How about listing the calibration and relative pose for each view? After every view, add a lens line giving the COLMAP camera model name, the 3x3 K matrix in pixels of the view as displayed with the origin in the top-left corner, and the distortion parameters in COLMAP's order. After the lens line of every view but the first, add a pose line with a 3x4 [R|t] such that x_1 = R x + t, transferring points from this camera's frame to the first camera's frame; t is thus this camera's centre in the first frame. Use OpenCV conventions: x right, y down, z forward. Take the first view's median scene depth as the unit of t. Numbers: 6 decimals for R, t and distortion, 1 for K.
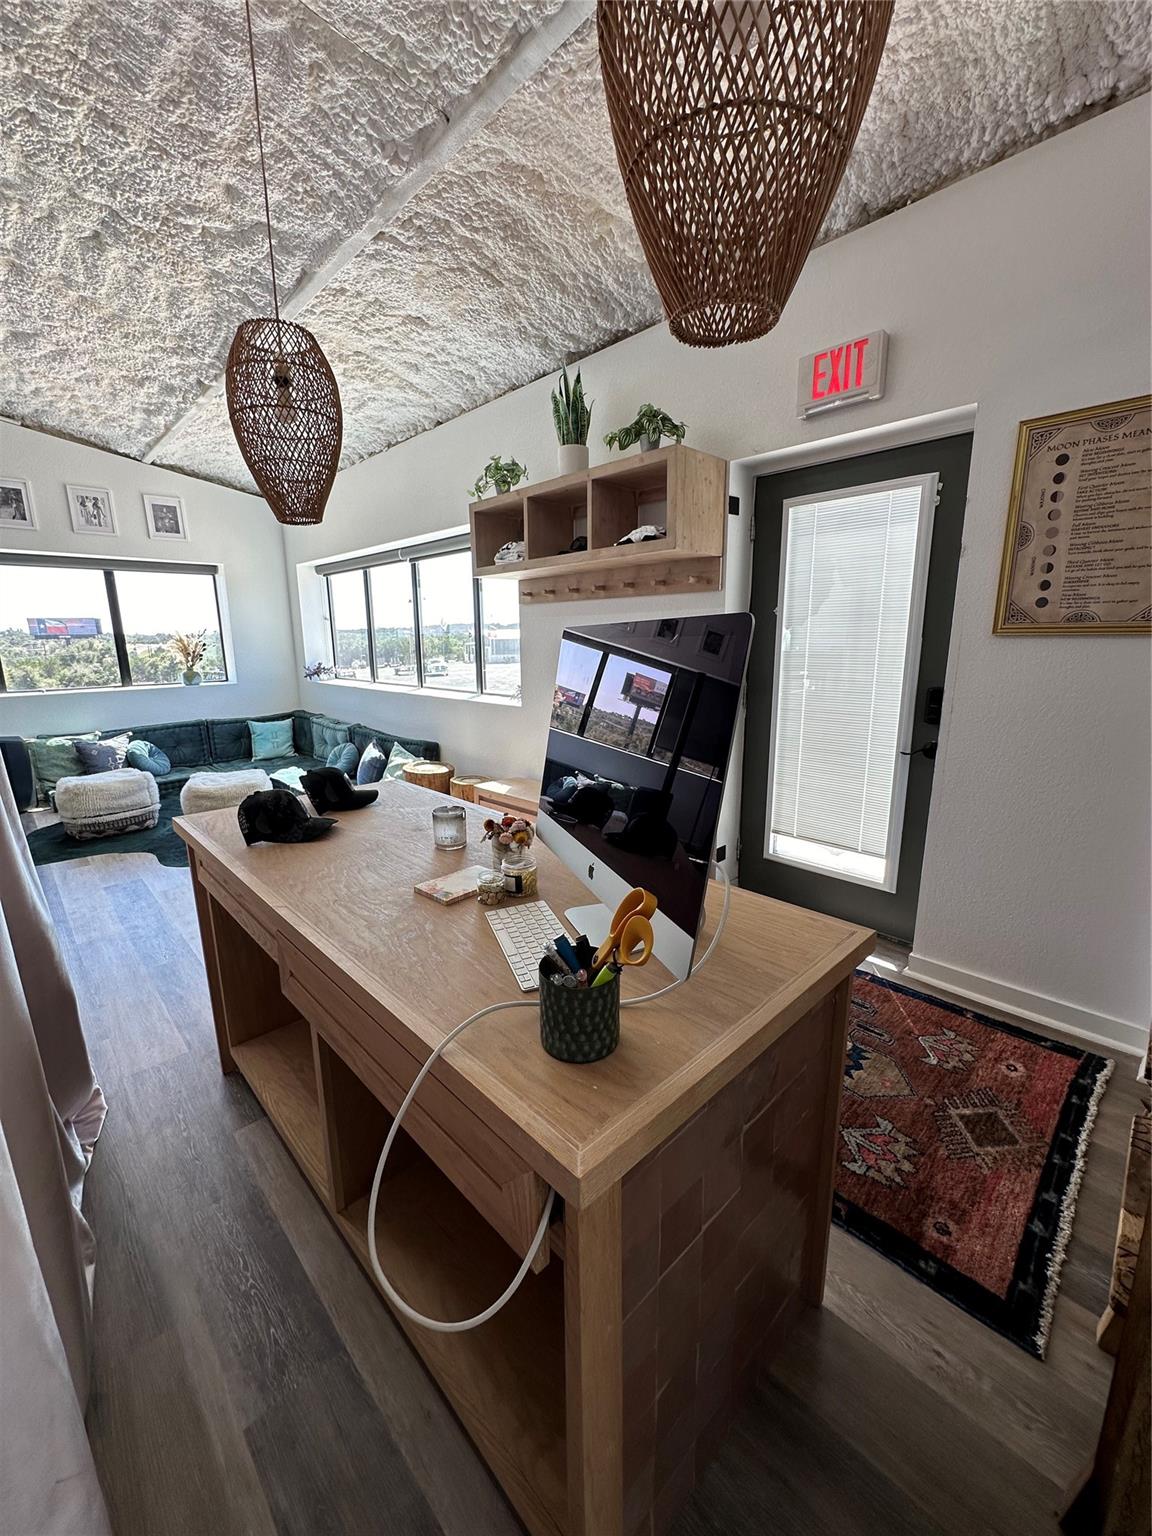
lens RADIAL K [[614.4, 0, 578.6], [0, 614.4, 766.0], [0, 0, 1]] dist [-0.002467, 0.000123]
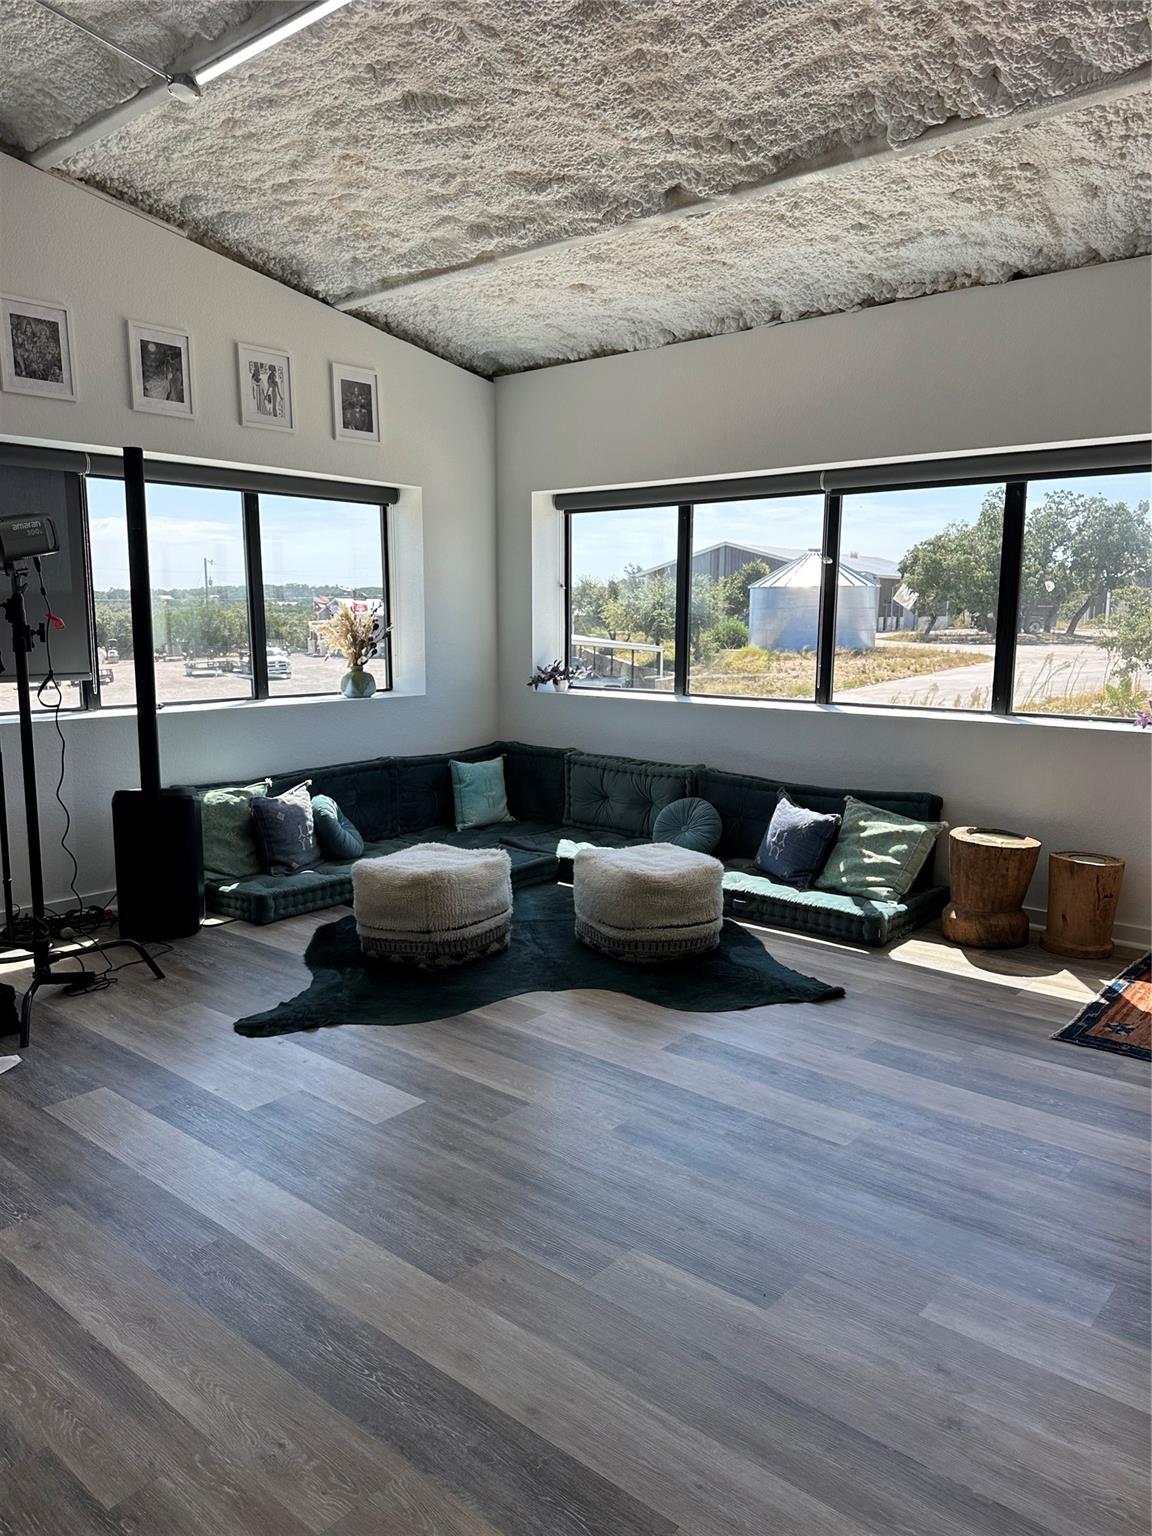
lens RADIAL K [[1083.1, 0, 580.1], [0, 1083.1, 772.0], [0, 0, 1]] dist [0.068073, -0.082495]
pose [[0.995175, -0.000012, 0.098114, -0.647730], [0.006028, 0.998119, -0.061017, 0.000219], [-0.097929, 0.061314, 0.993303, -0.010783]]
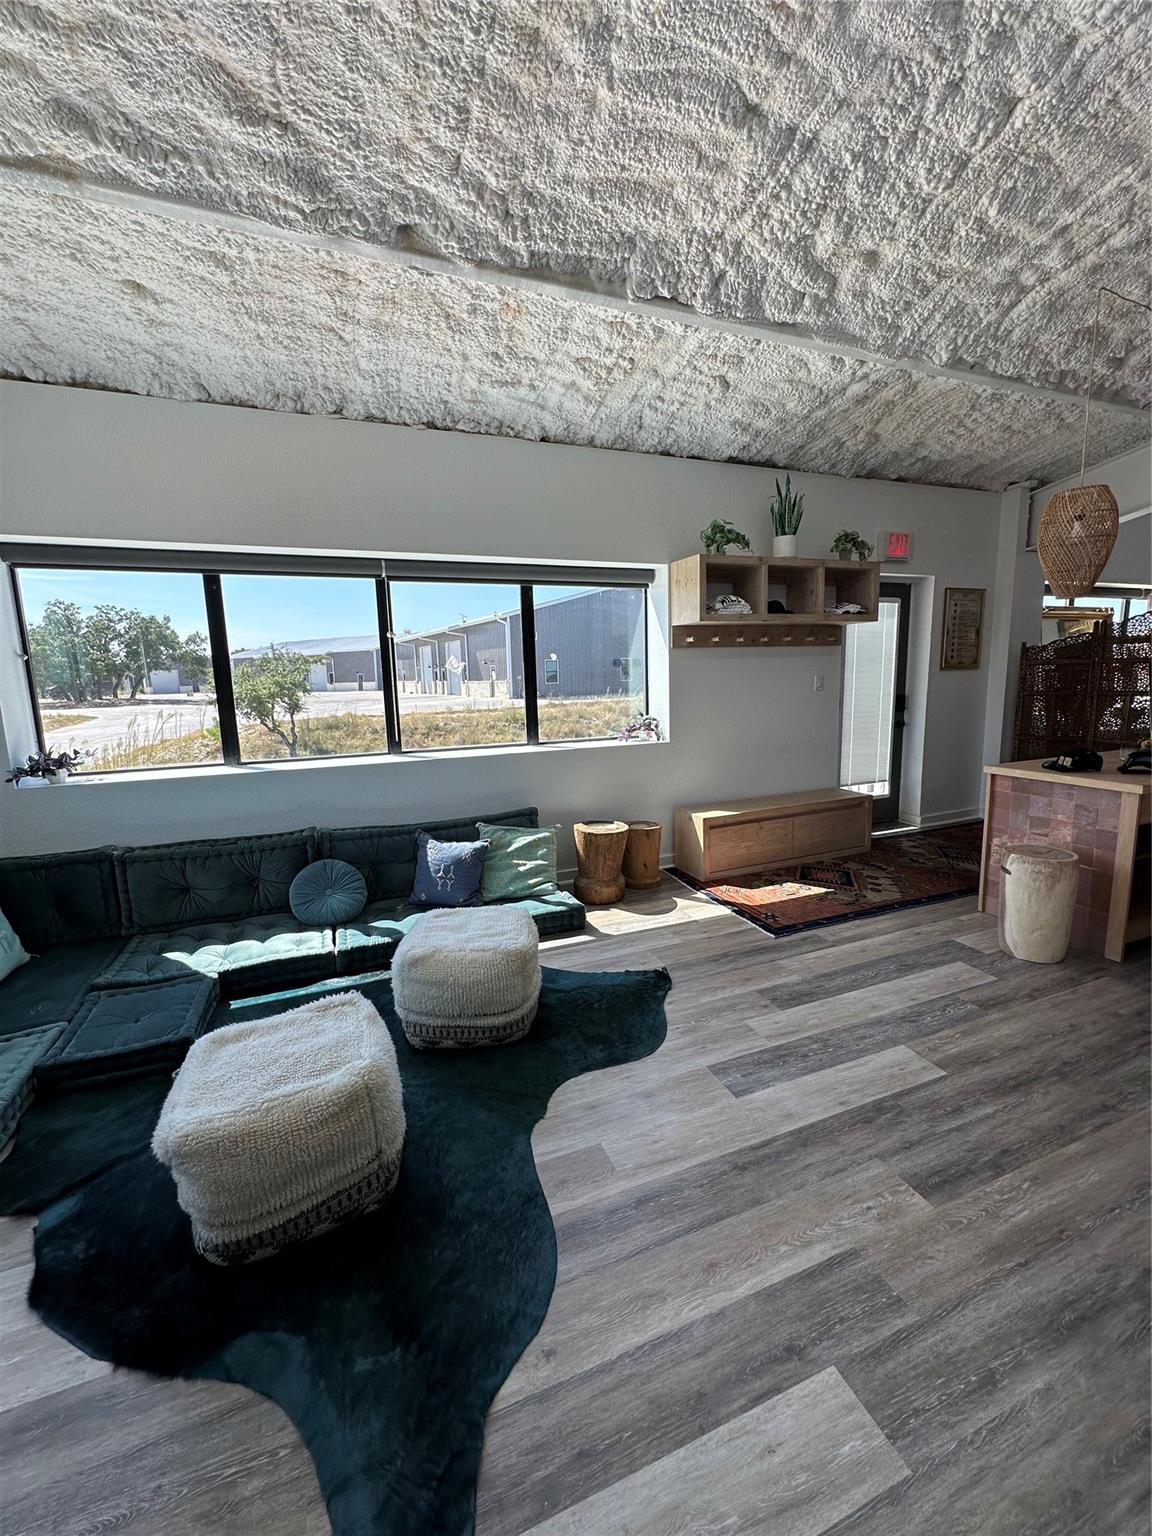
lens RADIAL K [[614.1, 0, 569.8], [0, 614.1, 766.0], [0, 0, 1]] dist [-0.003016, 0.000569]
pose [[0.387056, -0.139267, 0.911478, -0.904512], [0.212527, 0.975385, 0.058782, -0.123418], [-0.897229, 0.170962, 0.407127, 0.579051]]
